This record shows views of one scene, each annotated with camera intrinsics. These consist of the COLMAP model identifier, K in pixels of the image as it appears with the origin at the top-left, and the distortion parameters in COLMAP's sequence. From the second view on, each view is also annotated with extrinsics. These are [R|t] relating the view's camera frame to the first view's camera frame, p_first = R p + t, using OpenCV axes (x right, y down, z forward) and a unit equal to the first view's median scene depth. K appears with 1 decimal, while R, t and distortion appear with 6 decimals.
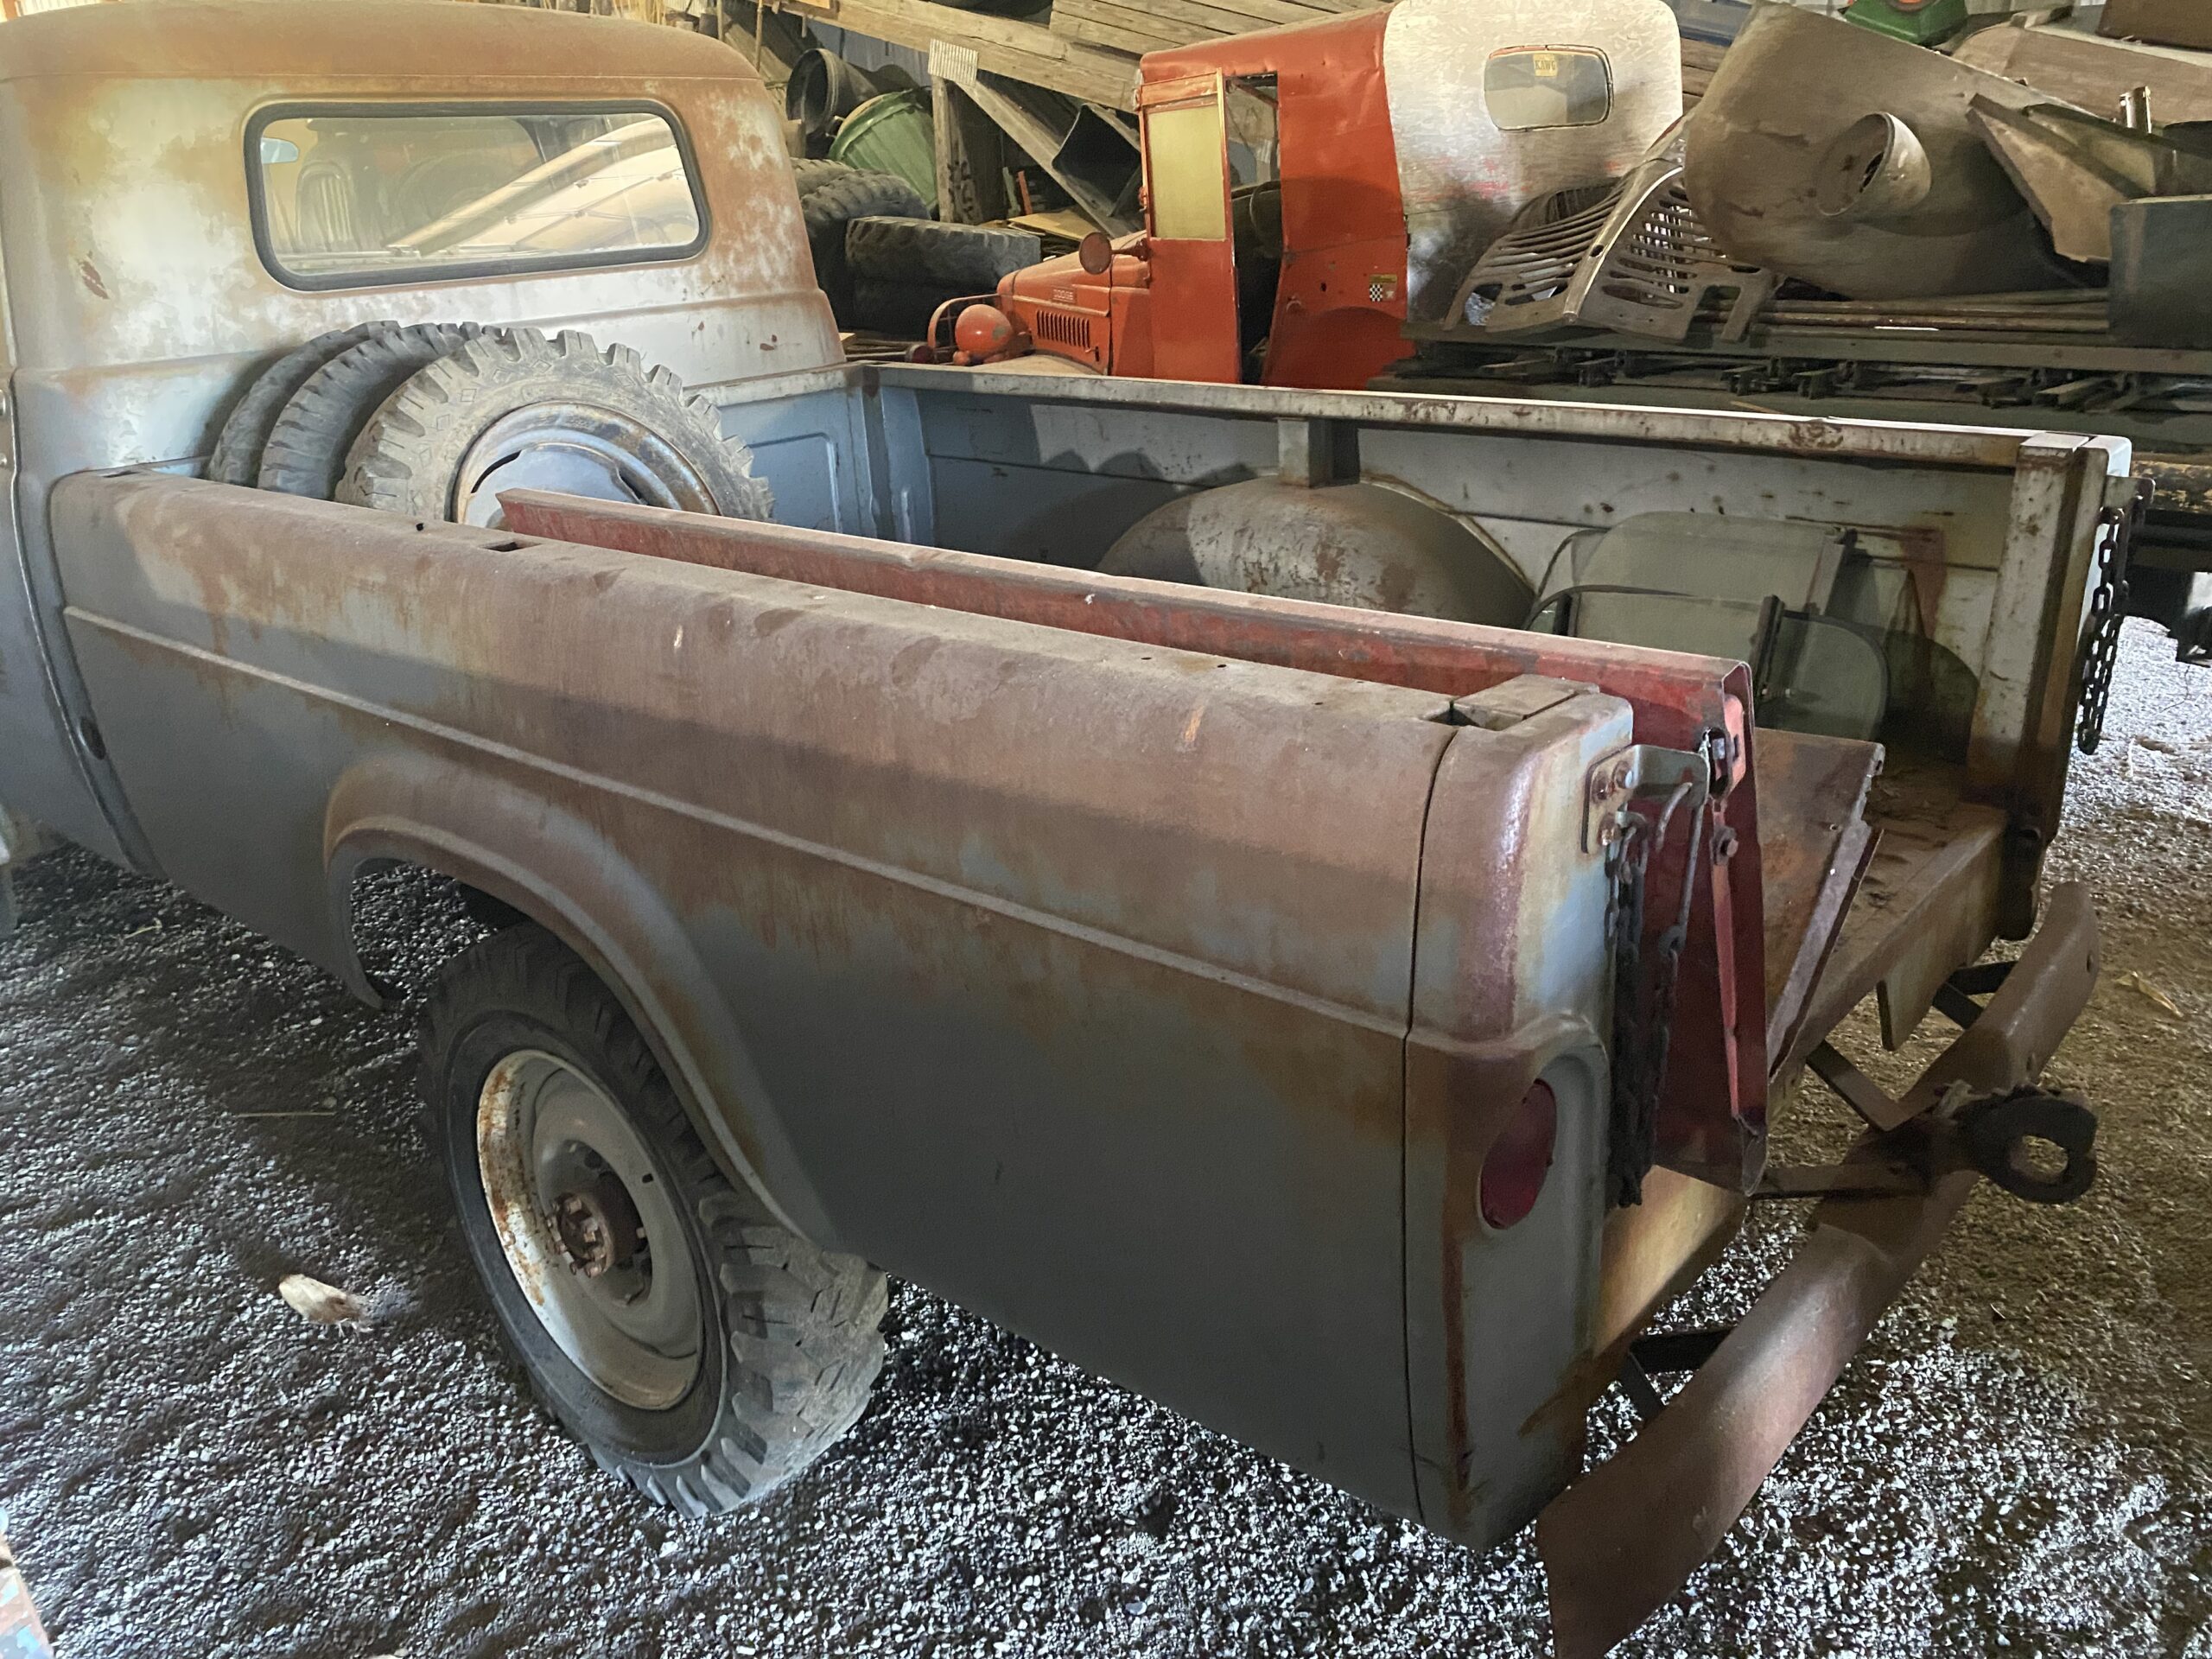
lens RADIAL K [[1706.7, 0, 1124.0], [0, 1706.7, 820.9], [0, 0, 1]] dist [0.026261, -0.021961]
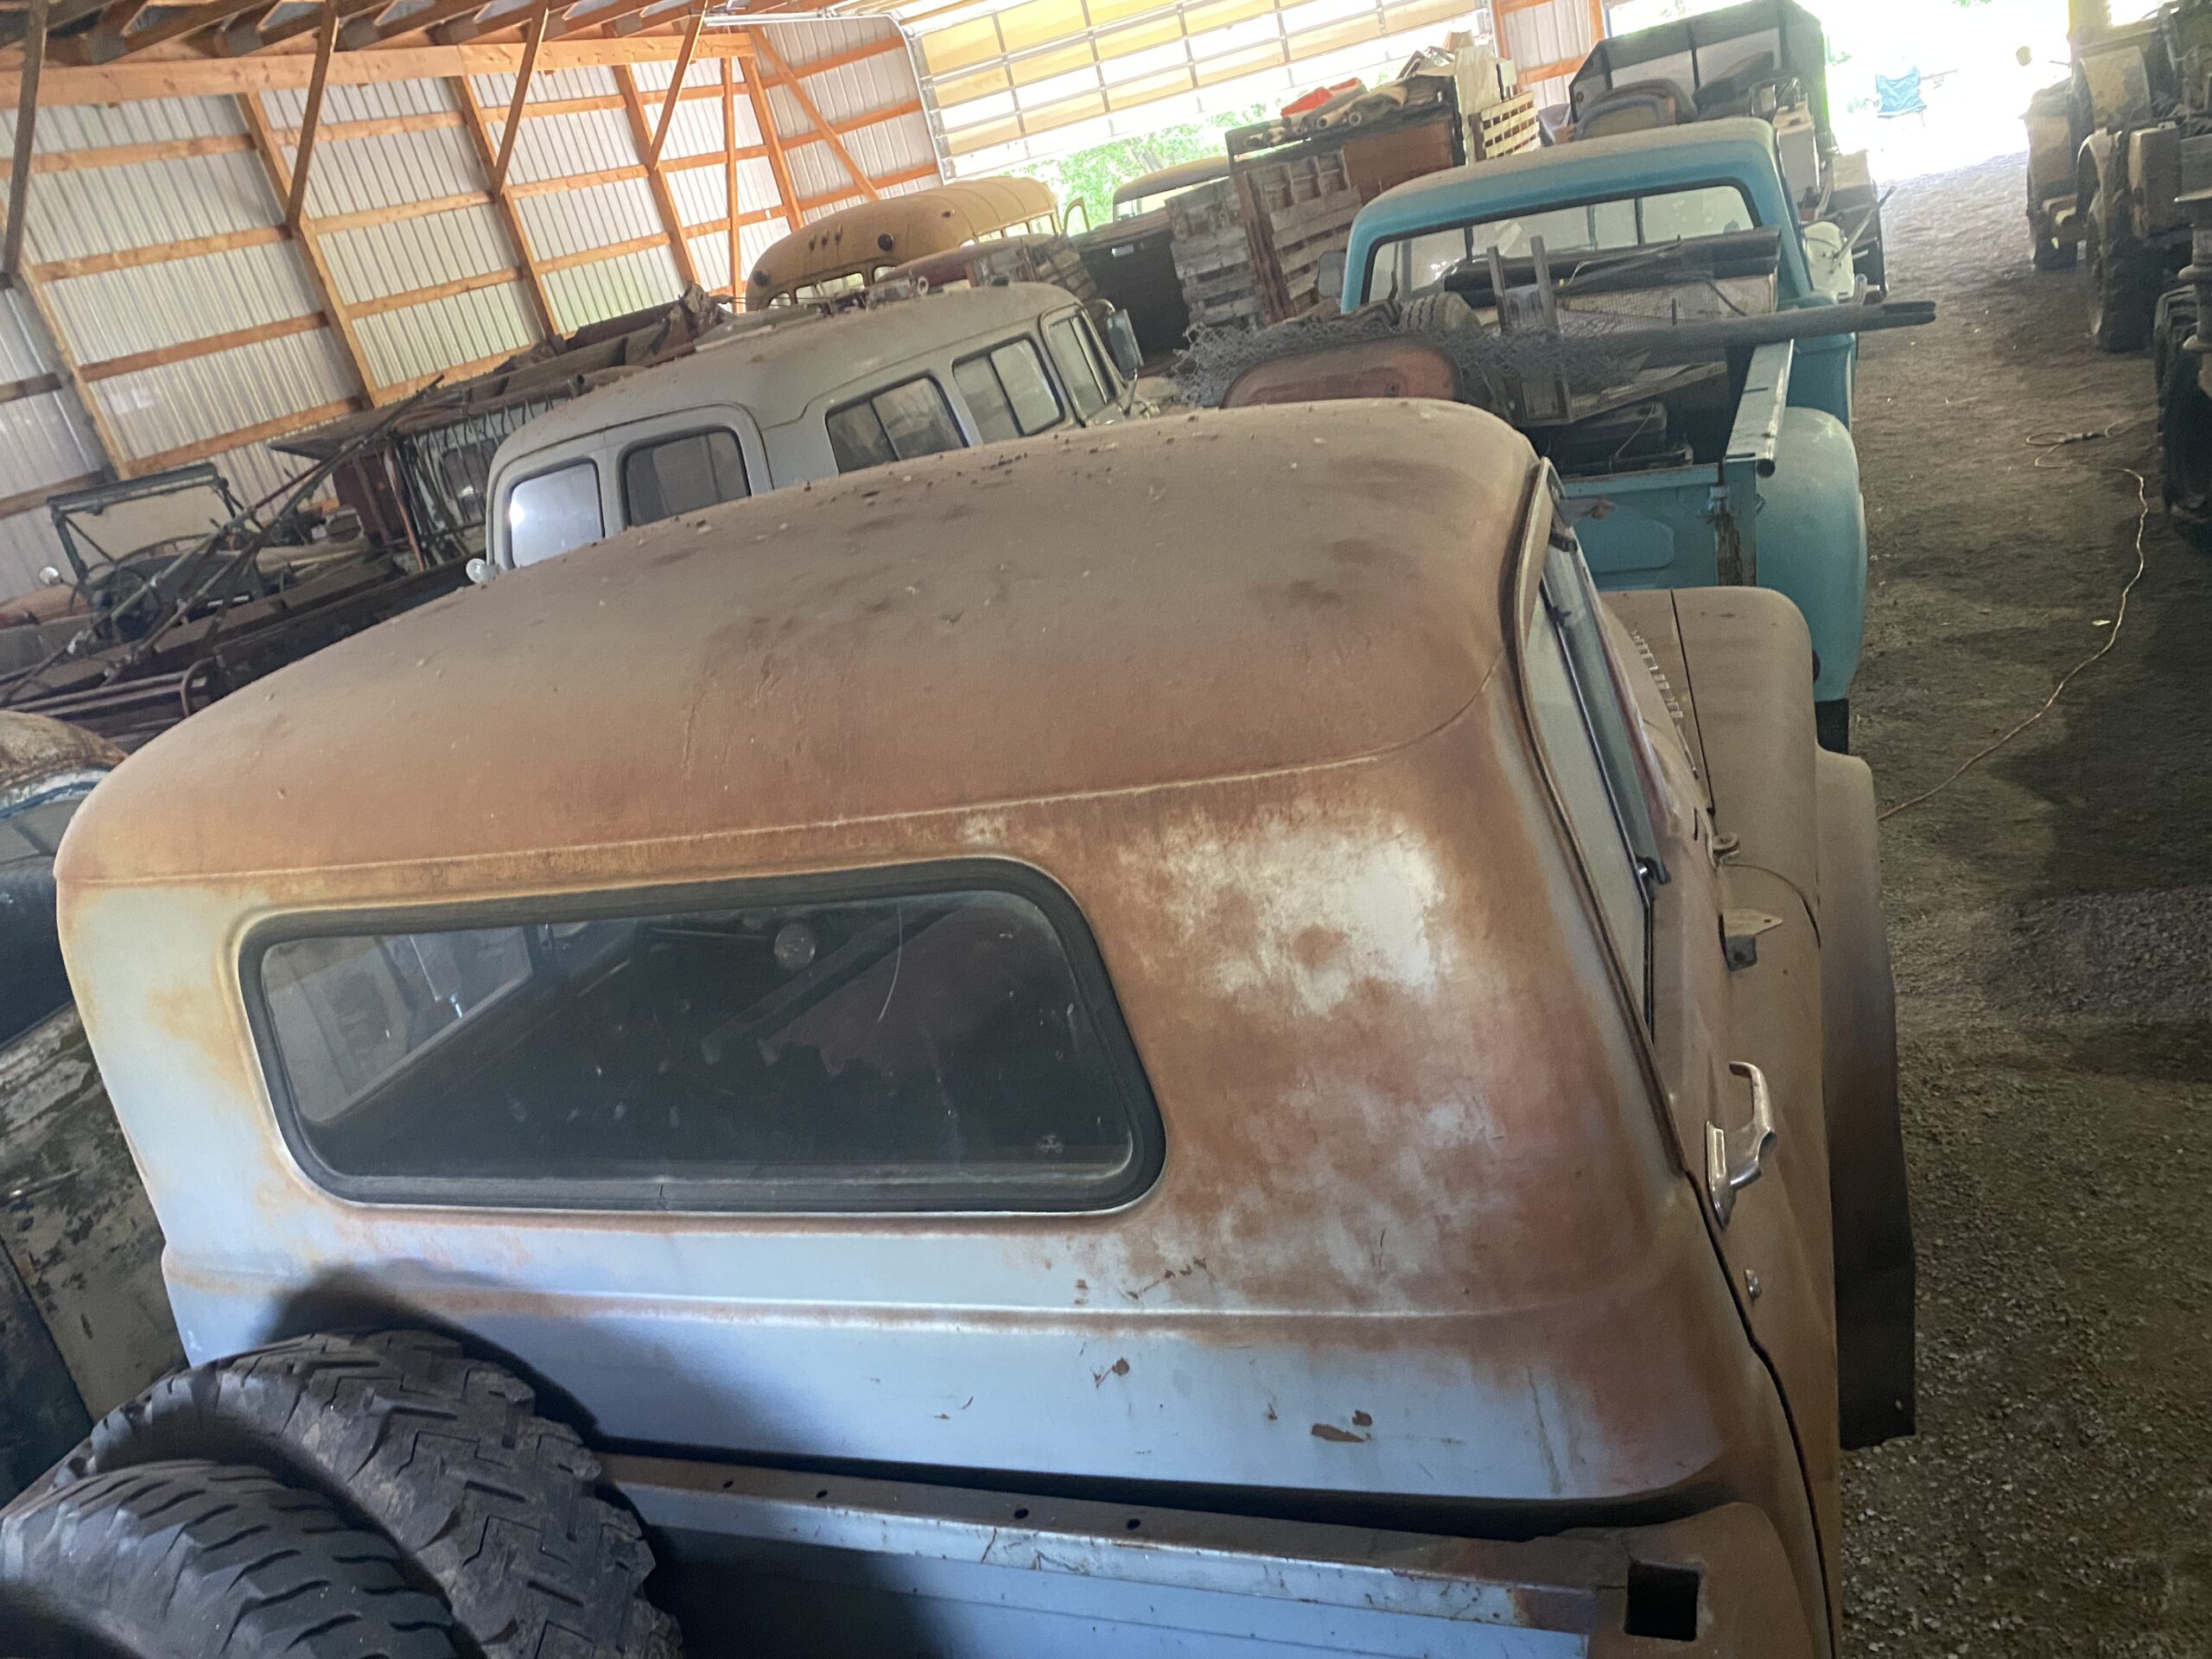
lens RADIAL K [[1706.7, 0, 1118.8], [0, 1706.7, 826.7], [0, 0, 1]] dist [0.026261, -0.021961]
pose [[0.331790, 0.309196, -0.891242, 0.060275], [-0.128449, 0.950769, 0.282028, -0.507093], [0.934567, 0.020905, 0.355171, 0.846282]]
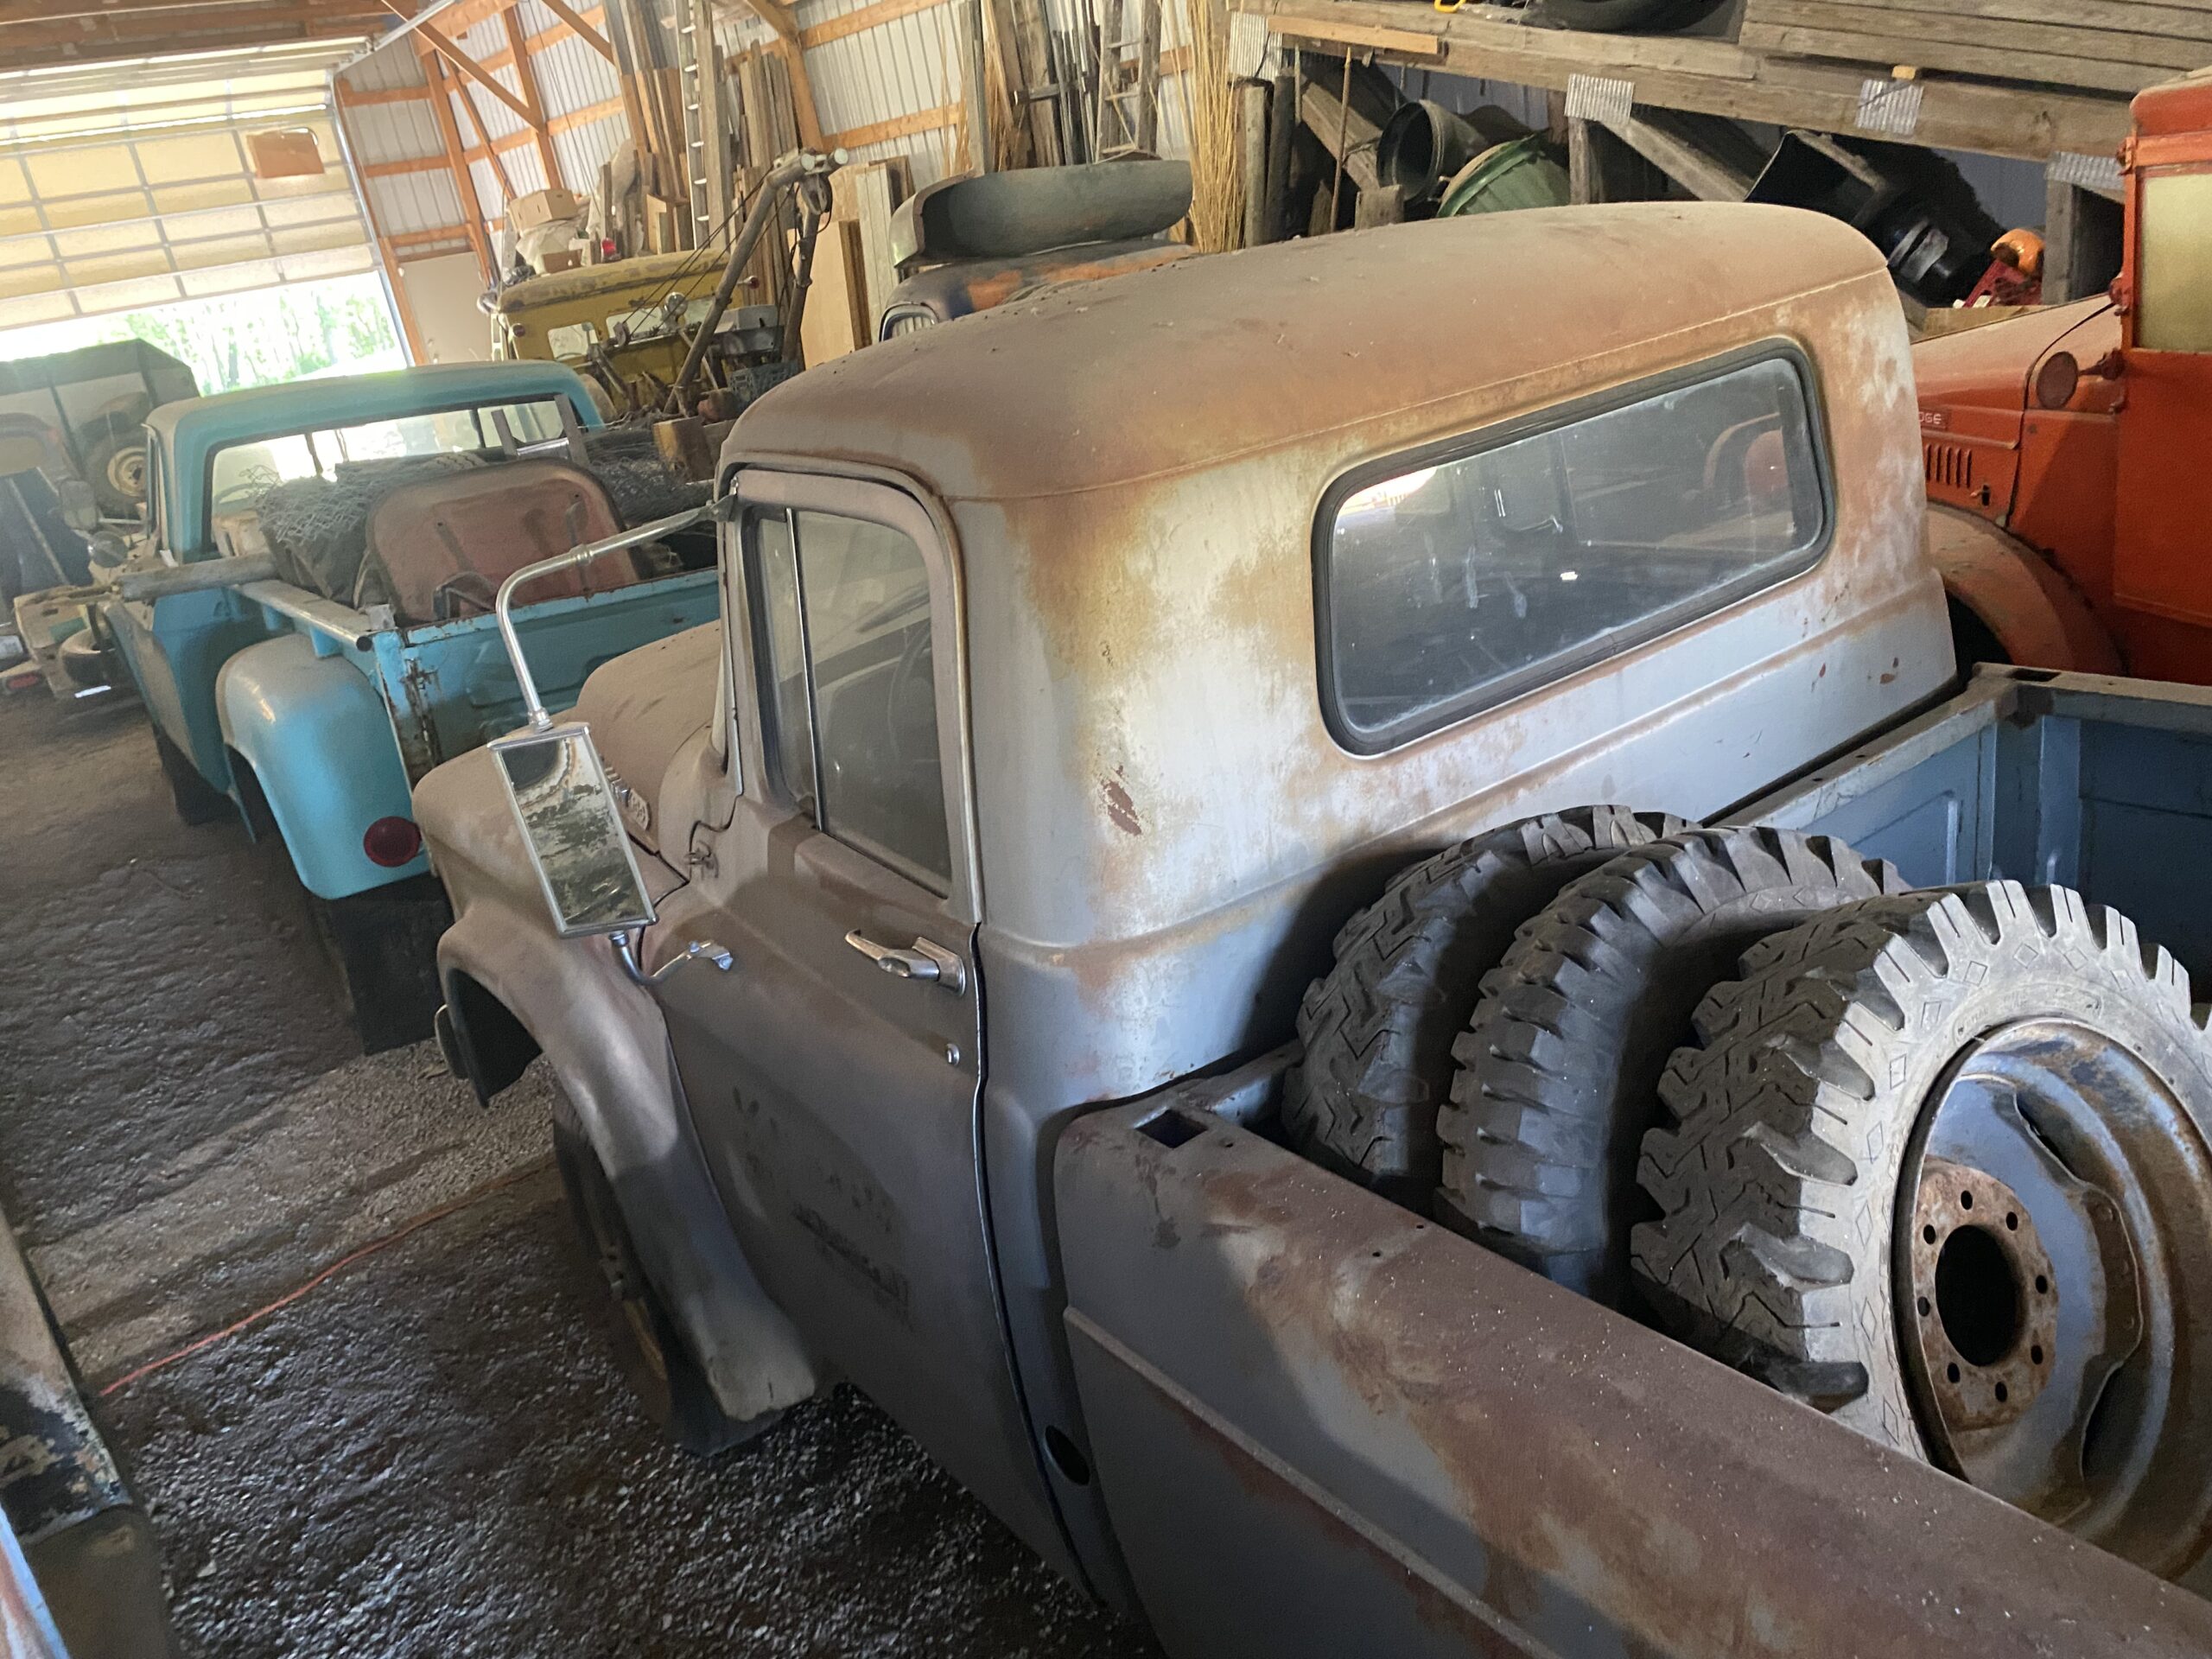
lens RADIAL K [[1706.7, 0, 1104.5], [0, 1706.7, 849.4], [0, 0, 1]] dist [0.026261, -0.021961]
pose [[0.969460, -0.022309, -0.244231, -0.346575], [0.025957, 0.999594, 0.011729, -0.233109], [0.243870, -0.017710, 0.969646, 0.309176]]
